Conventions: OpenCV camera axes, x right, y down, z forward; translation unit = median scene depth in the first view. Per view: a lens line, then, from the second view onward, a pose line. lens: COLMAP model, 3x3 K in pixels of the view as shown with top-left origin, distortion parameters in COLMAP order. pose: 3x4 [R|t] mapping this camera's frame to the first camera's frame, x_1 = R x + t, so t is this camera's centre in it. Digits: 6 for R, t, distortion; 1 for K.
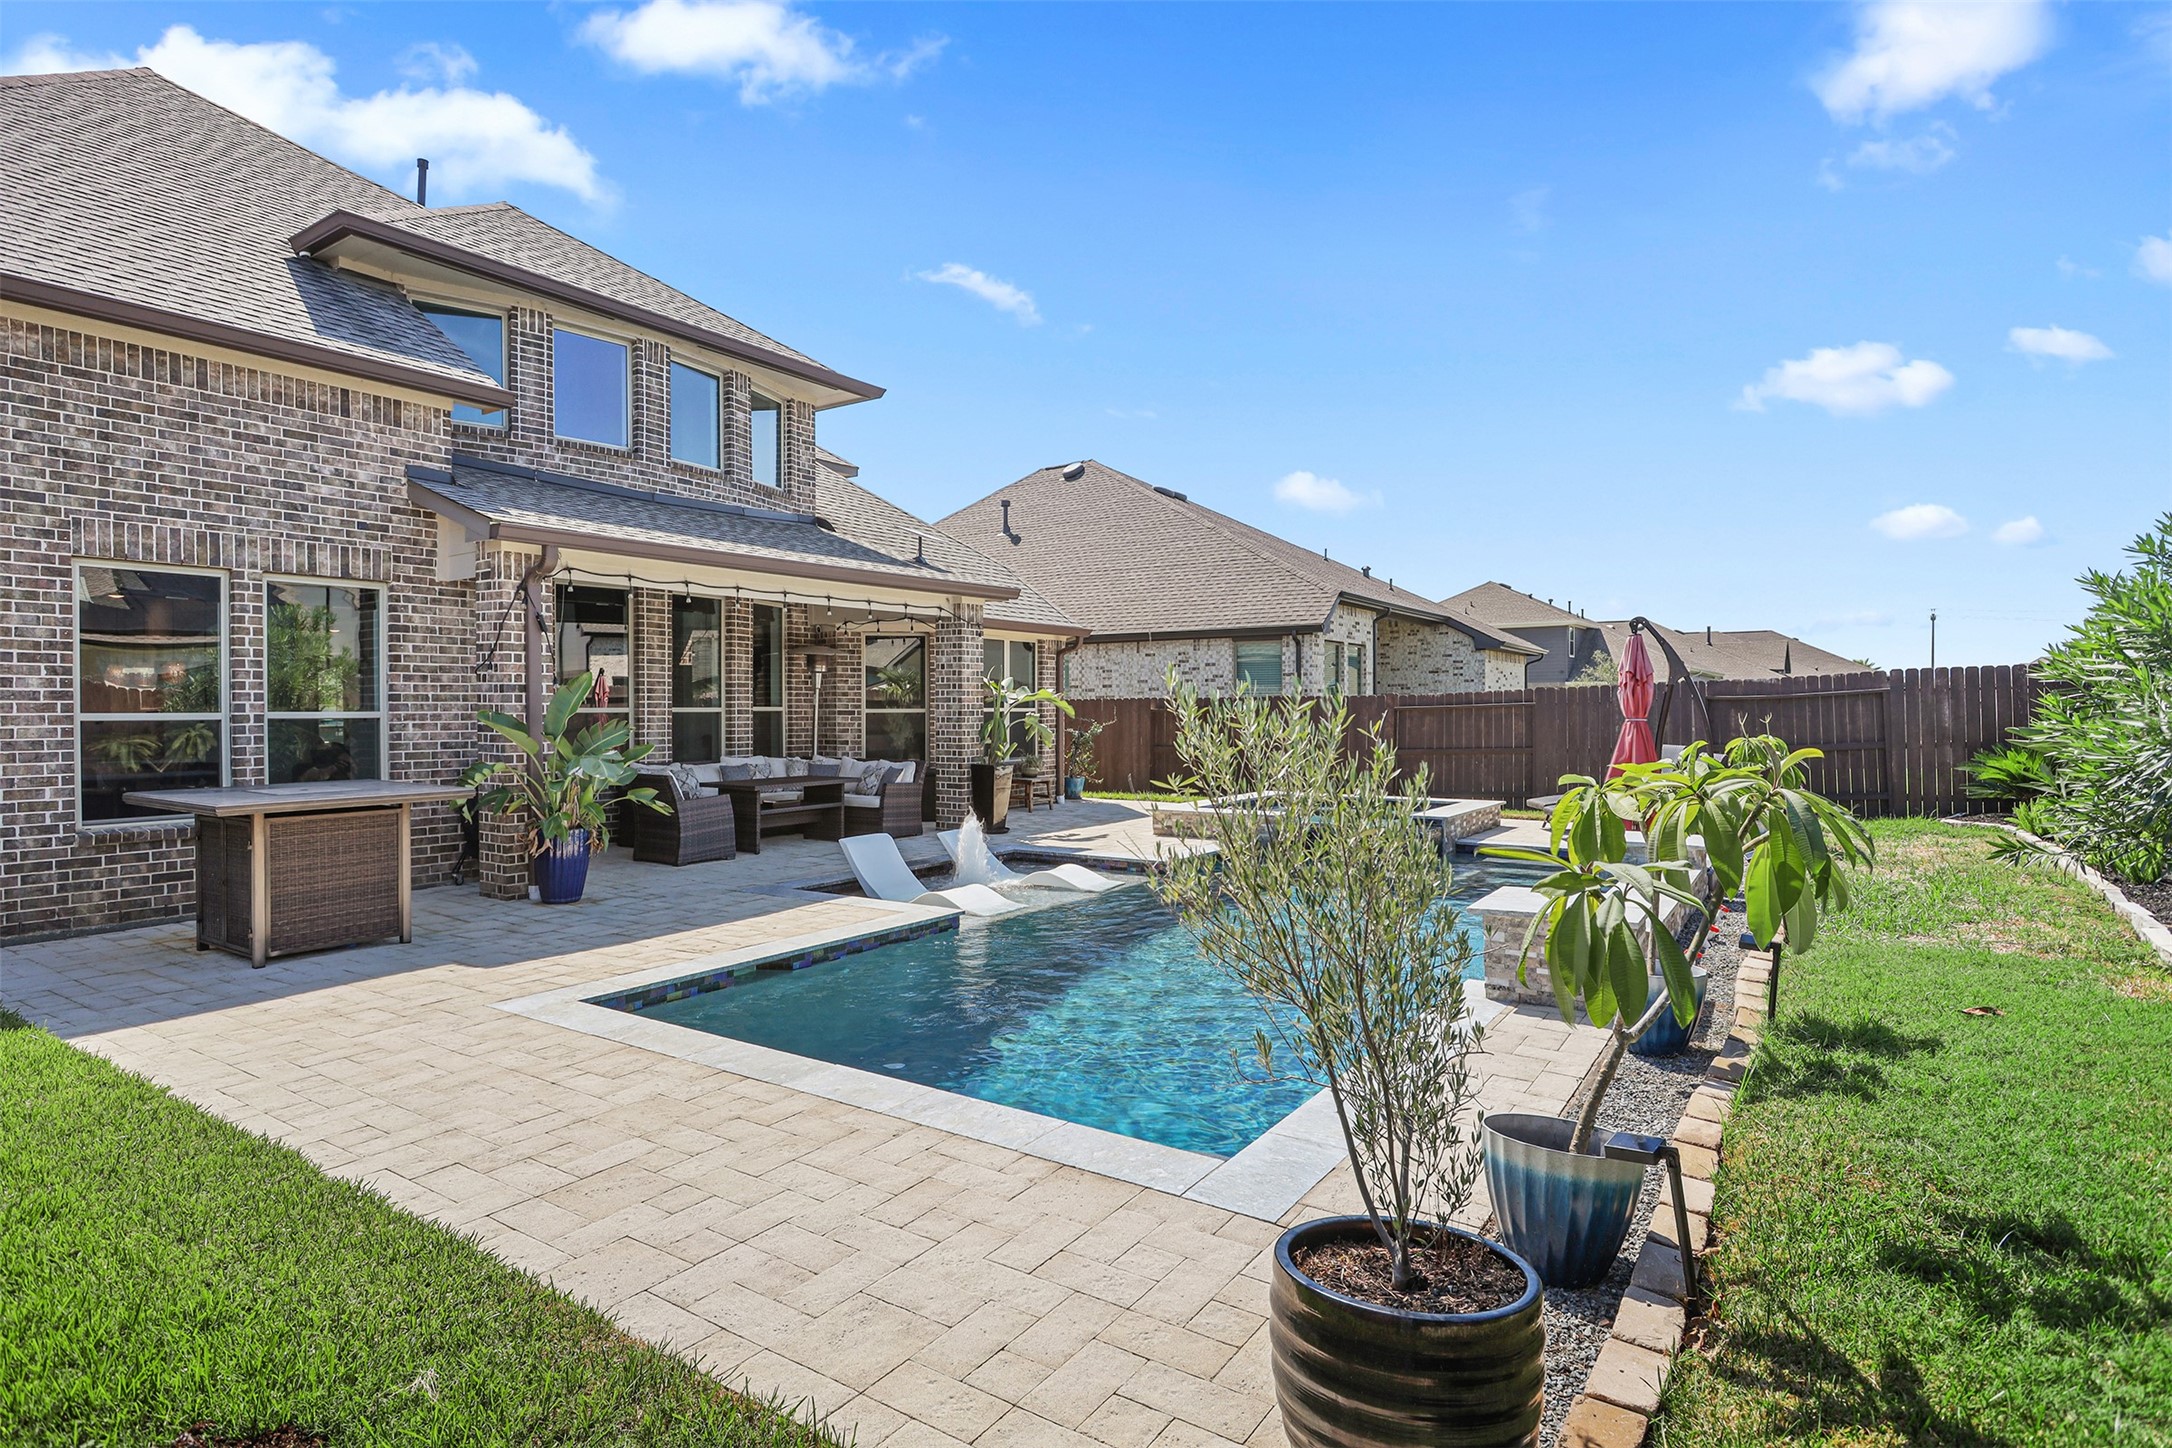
lens RADIAL K [[1119.6, 0, 1081.9], [0, 1119.6, 714.2], [0, 0, 1]] dist [0.002086, 0.000886]
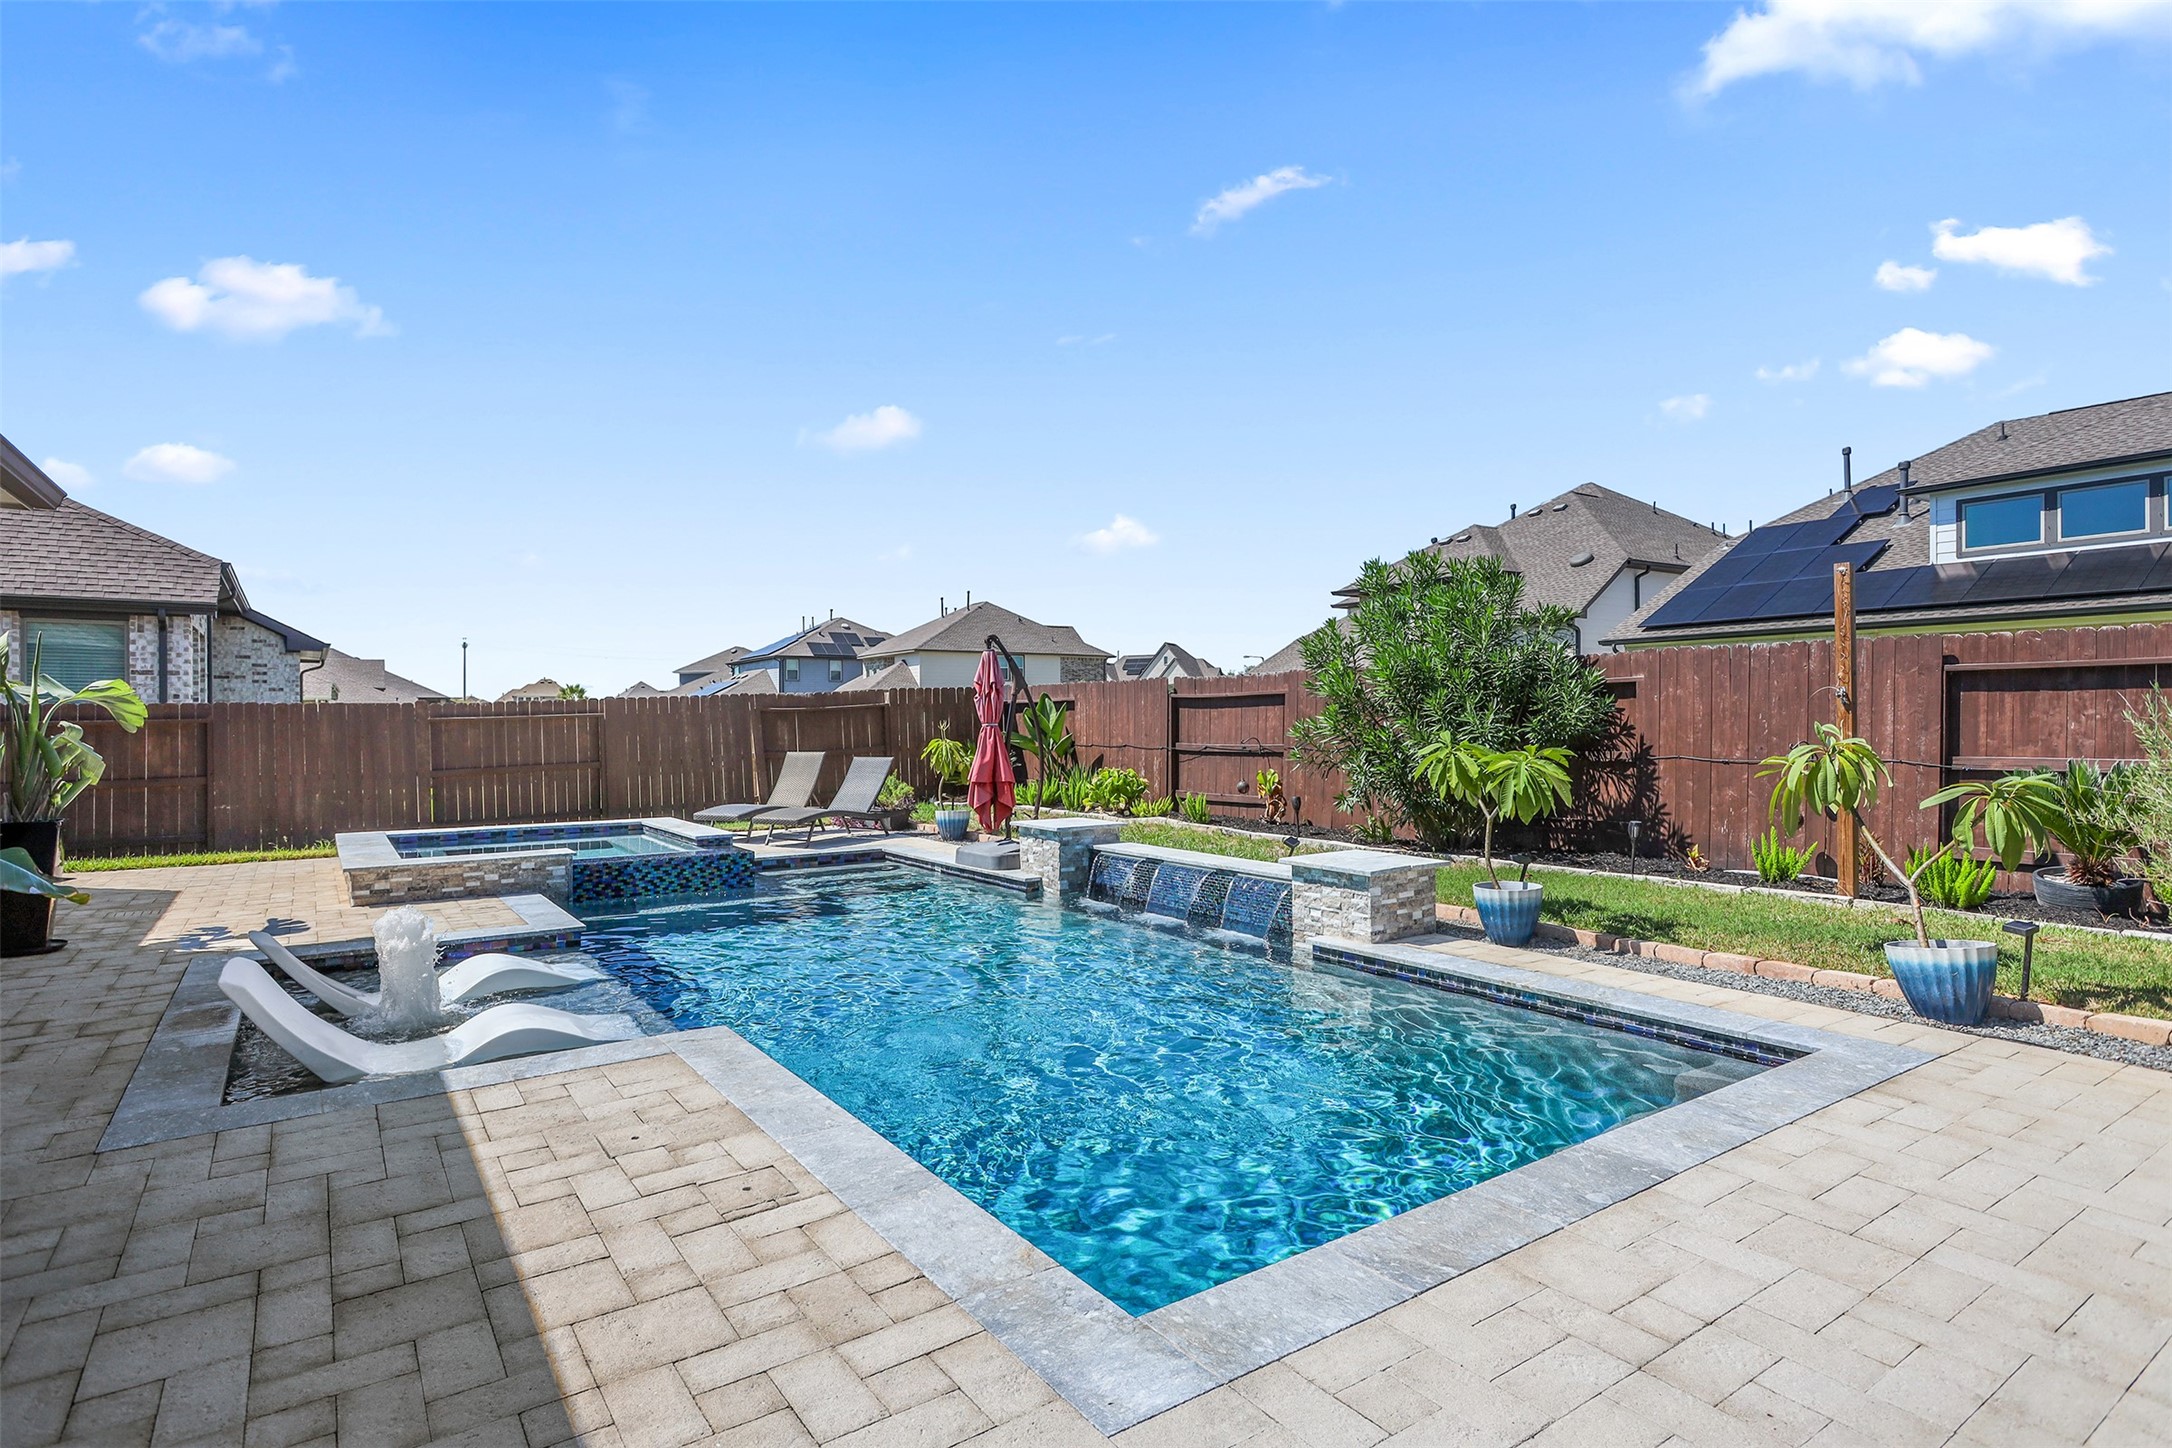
lens RADIAL K [[1119.6, 0, 1075.8], [0, 1119.6, 729.9], [0, 0, 1]] dist [0.002086, 0.000886]
pose [[0.373263, -0.005587, 0.927709, -0.289960], [0.011079, 0.999937, 0.001565, 0.005739], [-0.927659, 0.009694, 0.373301, 0.279926]]
